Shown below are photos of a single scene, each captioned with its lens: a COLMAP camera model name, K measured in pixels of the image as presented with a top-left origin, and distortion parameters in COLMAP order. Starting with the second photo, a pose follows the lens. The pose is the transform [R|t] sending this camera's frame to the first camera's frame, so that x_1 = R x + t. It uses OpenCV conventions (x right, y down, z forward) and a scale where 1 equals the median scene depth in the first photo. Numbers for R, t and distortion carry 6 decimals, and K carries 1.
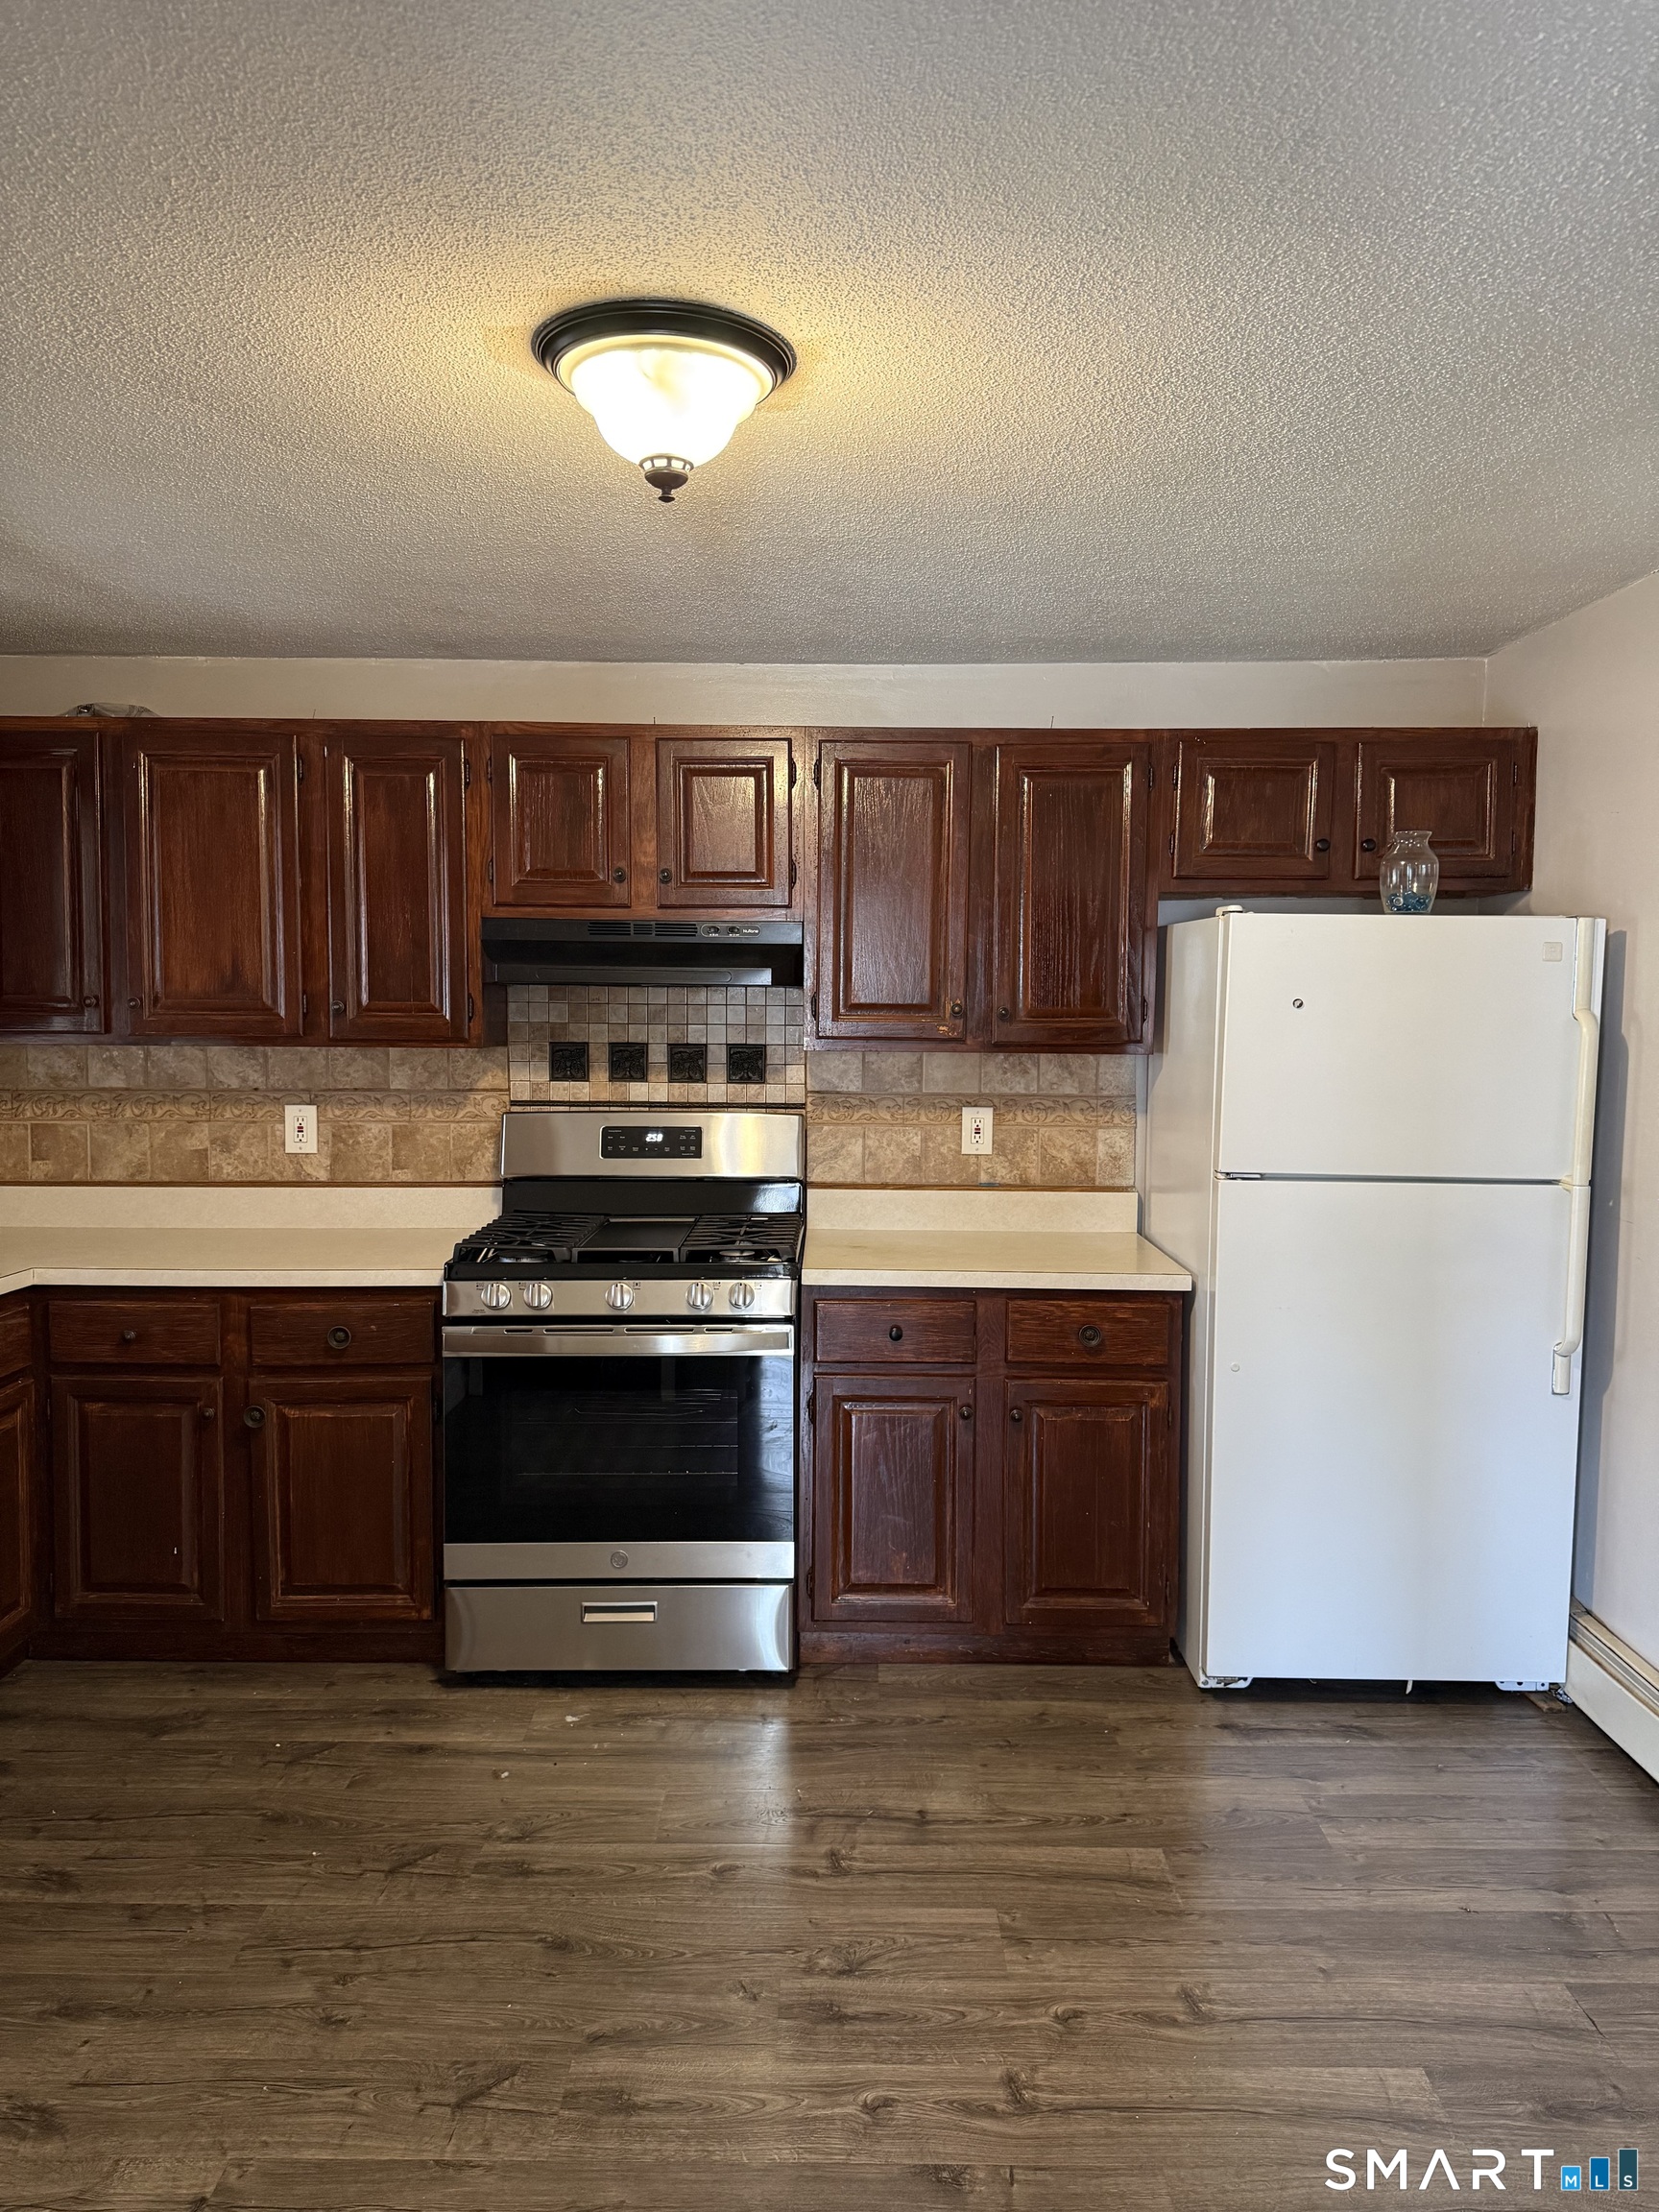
lens RADIAL K [[1562.0, 0, 770.4], [0, 1562.0, 1066.8], [0, 0, 1]] dist [0.043064, -0.059449]
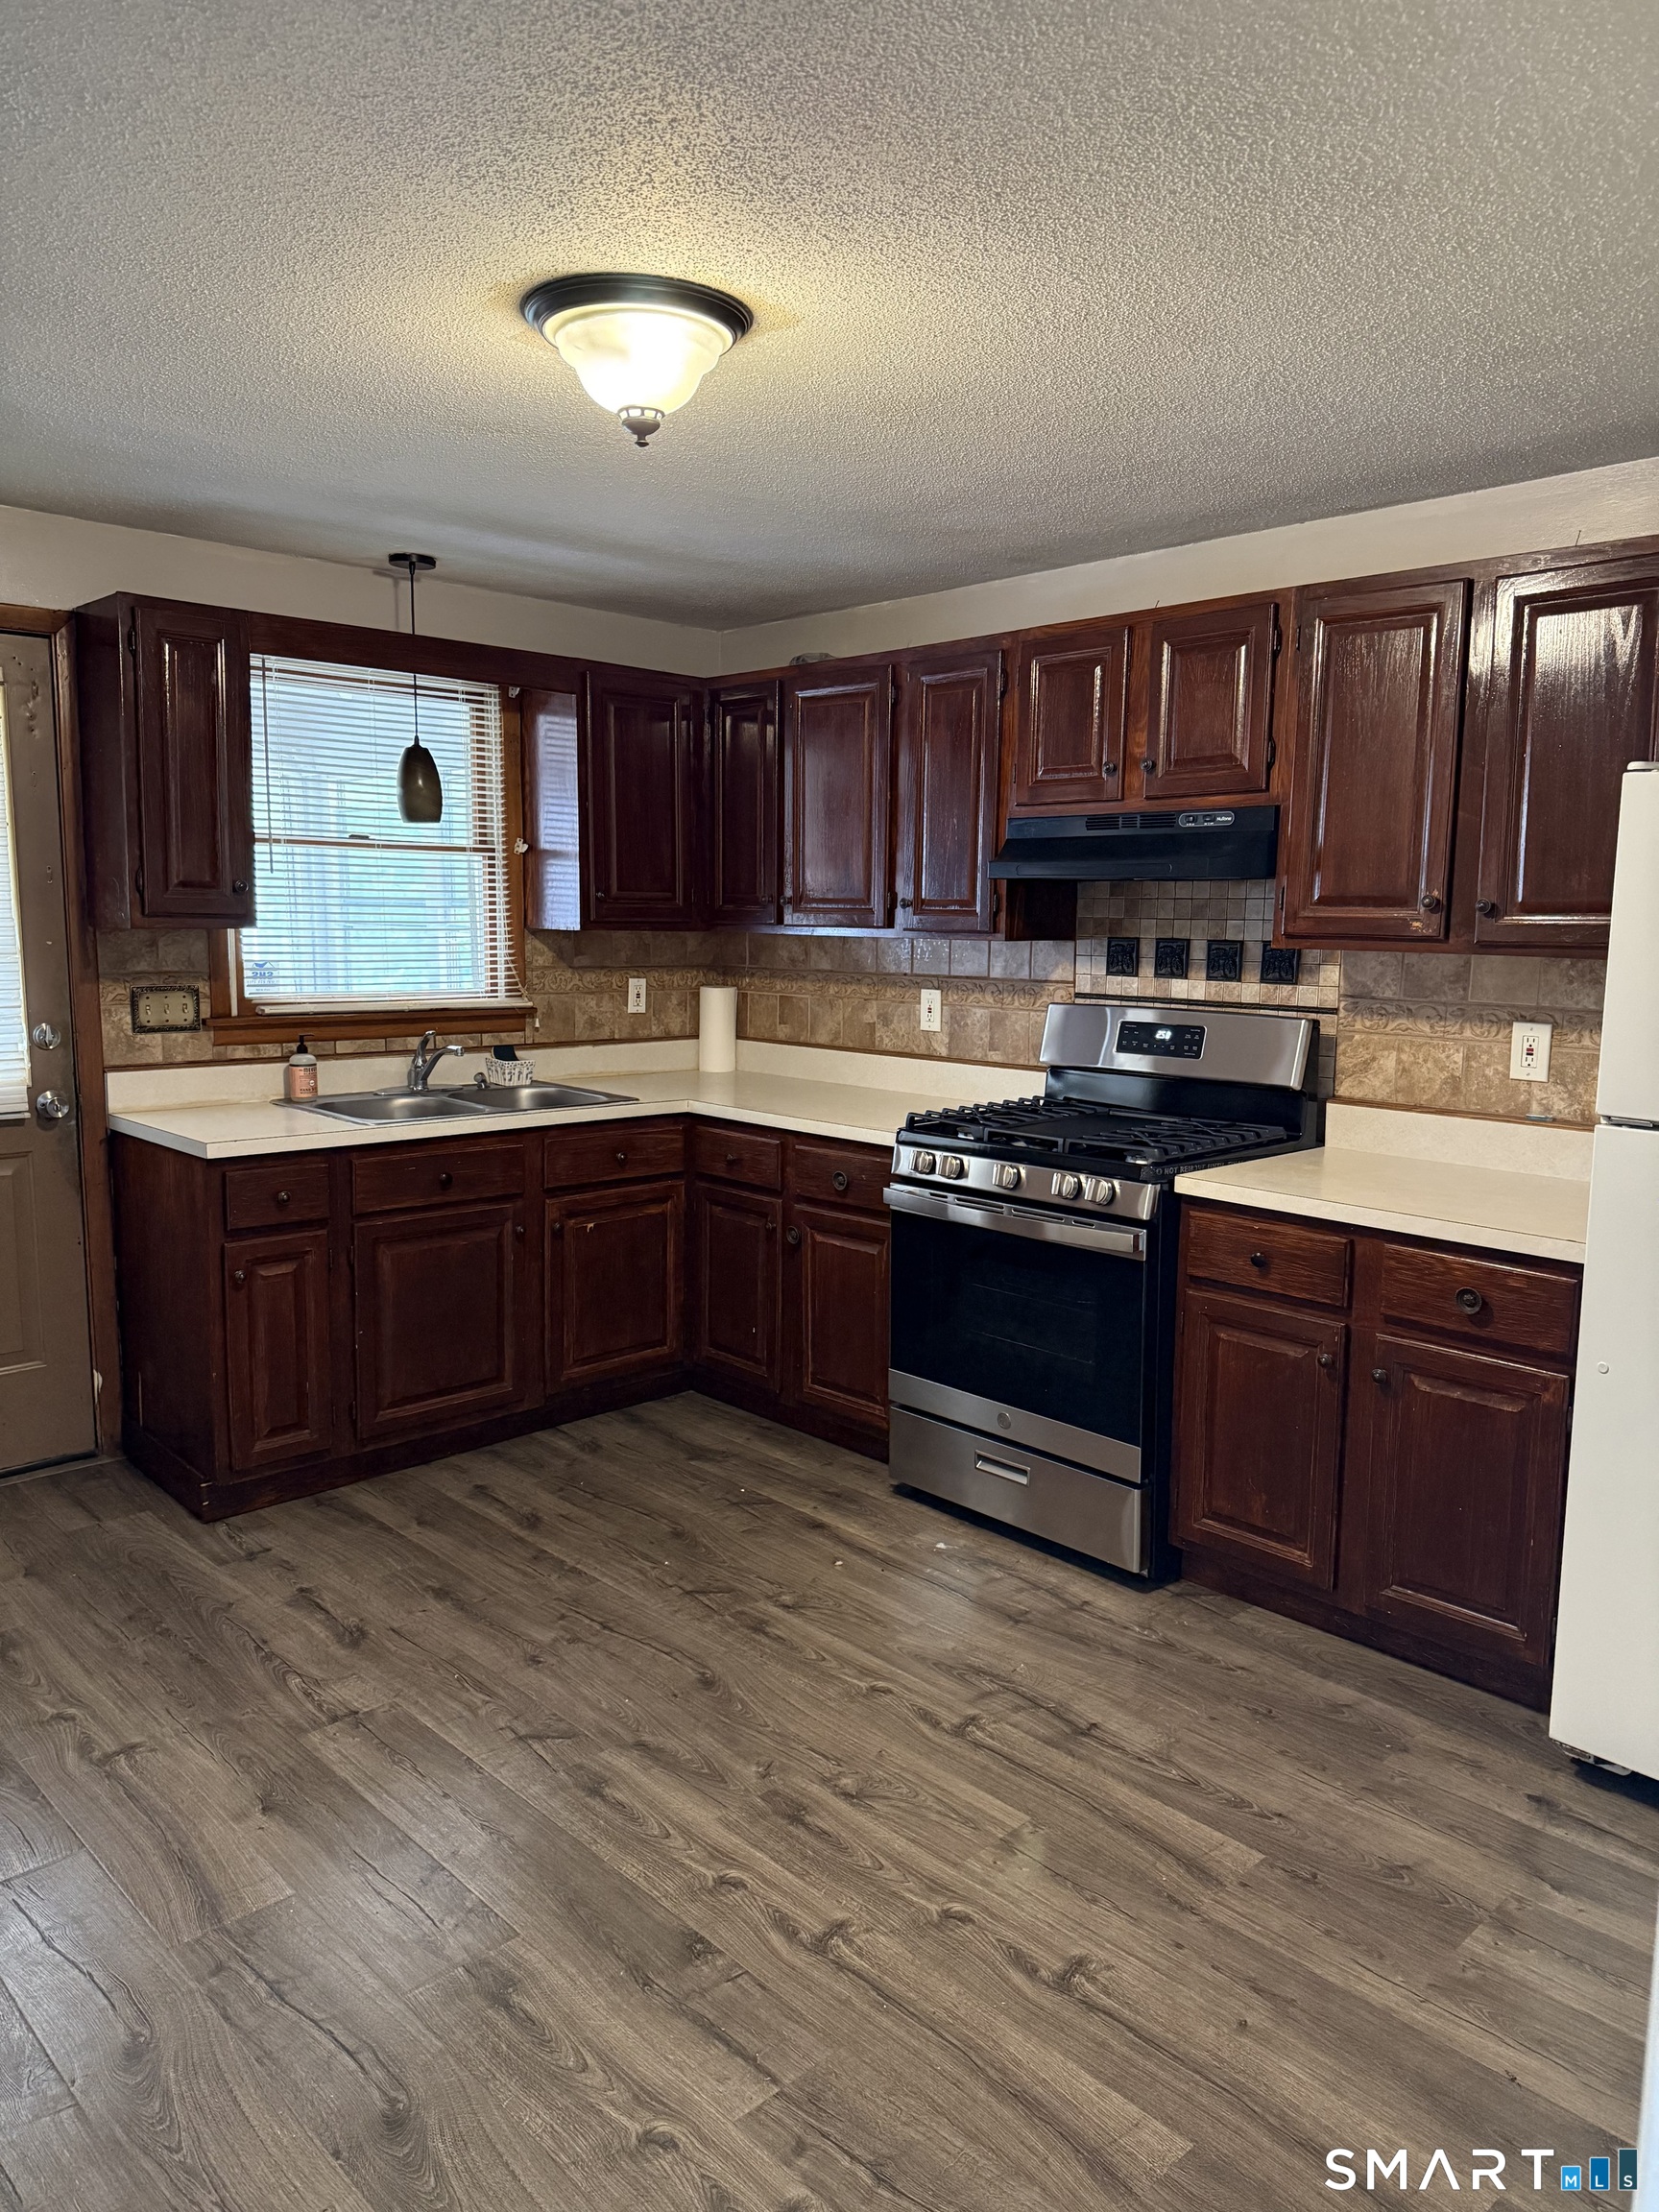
lens RADIAL K [[1519.6, 0, 869.4], [0, 1519.6, 1107.3], [0, 0, 1]] dist [0.156286, -0.358618]
pose [[0.698640, 0.095488, -0.709072, 0.549372], [-0.032211, 0.994247, 0.102154, -0.002398], [0.714747, -0.048529, 0.697697, 0.210733]]
